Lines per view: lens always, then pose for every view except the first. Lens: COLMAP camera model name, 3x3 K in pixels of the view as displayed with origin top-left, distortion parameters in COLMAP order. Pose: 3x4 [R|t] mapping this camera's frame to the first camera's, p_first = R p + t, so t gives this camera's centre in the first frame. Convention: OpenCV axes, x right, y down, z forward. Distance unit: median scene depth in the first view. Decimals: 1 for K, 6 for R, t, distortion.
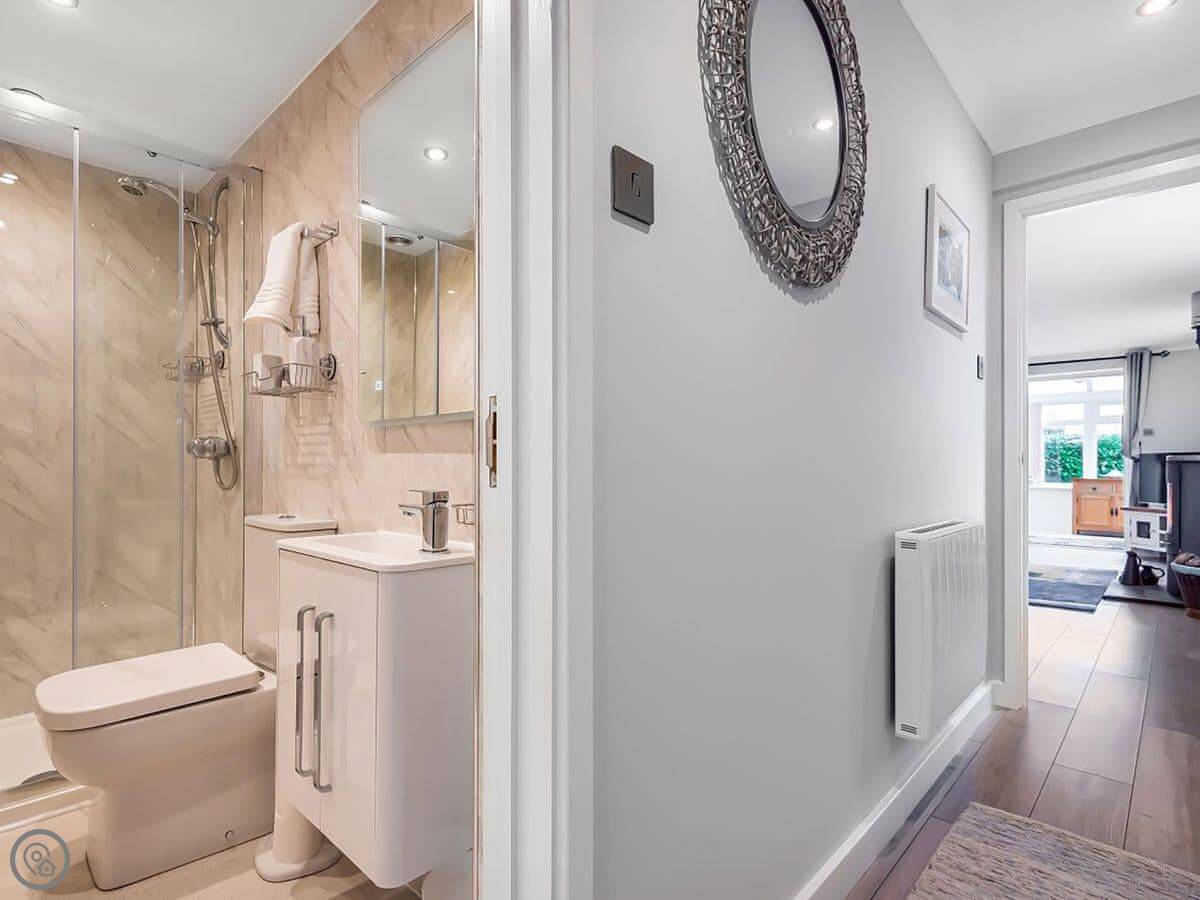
lens RADIAL K [[611.2, 0, 599.1], [0, 611.2, 469.4], [0, 0, 1]] dist [-0.000970, -0.000450]
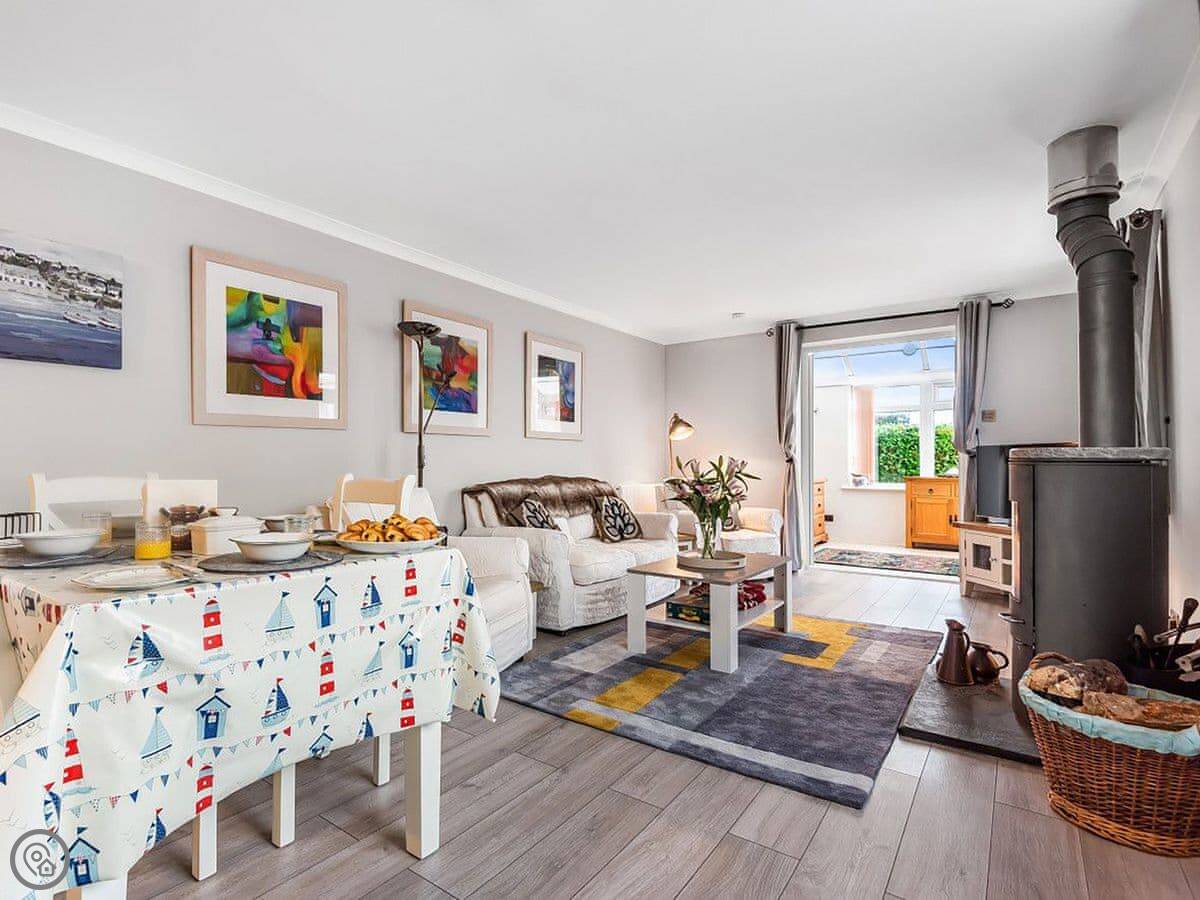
lens RADIAL K [[621.0, 0, 586.7], [0, 621.0, 460.4], [0, 0, 1]] dist [-0.000015, -0.000454]
pose [[0.989017, -0.002531, 0.147781, 1.575534], [0.003242, 0.999984, -0.004567, -0.035660], [-0.147768, 0.004996, 0.989010, 1.688828]]
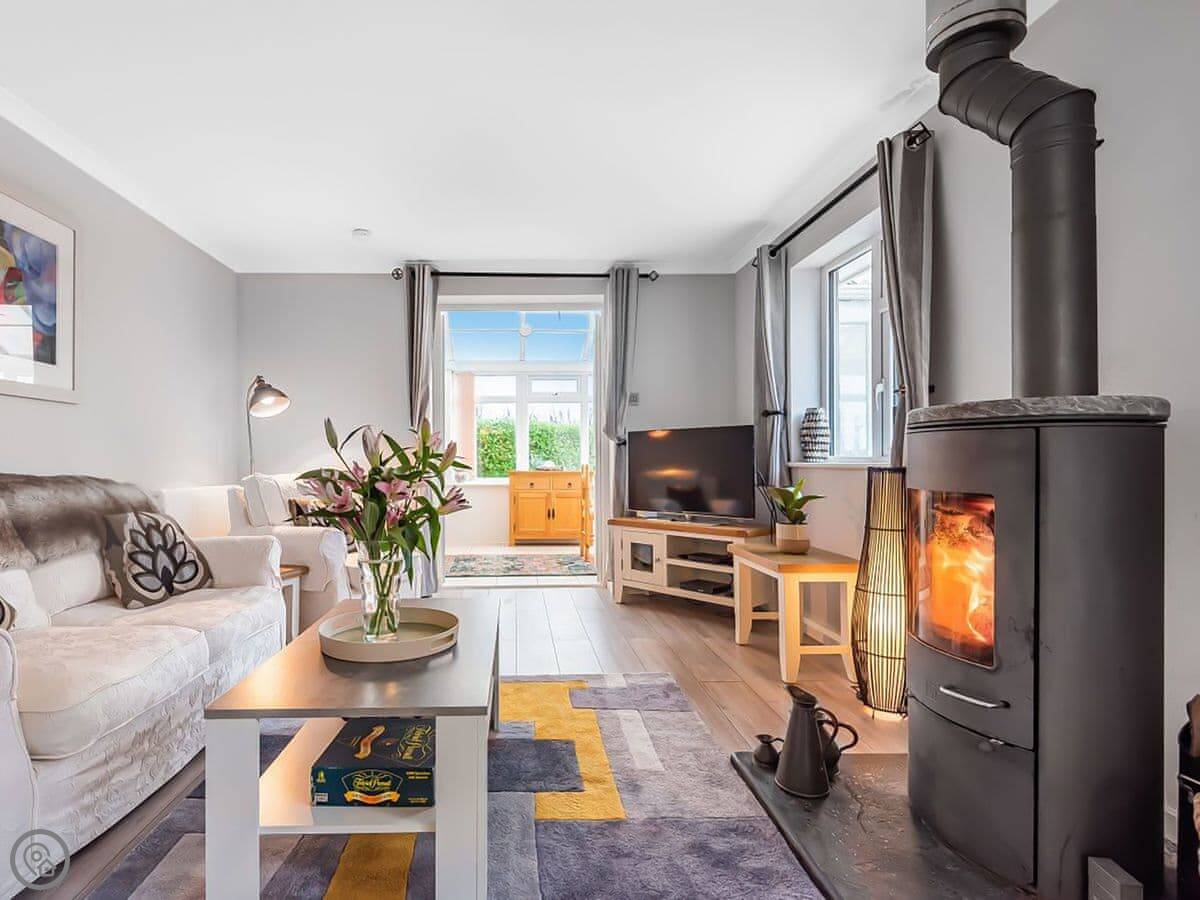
lens RADIAL K [[600.4, 0, 517.1], [0, 600.4, 453.7], [0, 0, 1]] dist [0.006048, -0.000188]
pose [[0.727689, 0.000189, 0.685907, 1.789663], [0.010759, 0.999874, -0.011689, 0.009861], [-0.685823, 0.015886, 0.727595, 2.949822]]
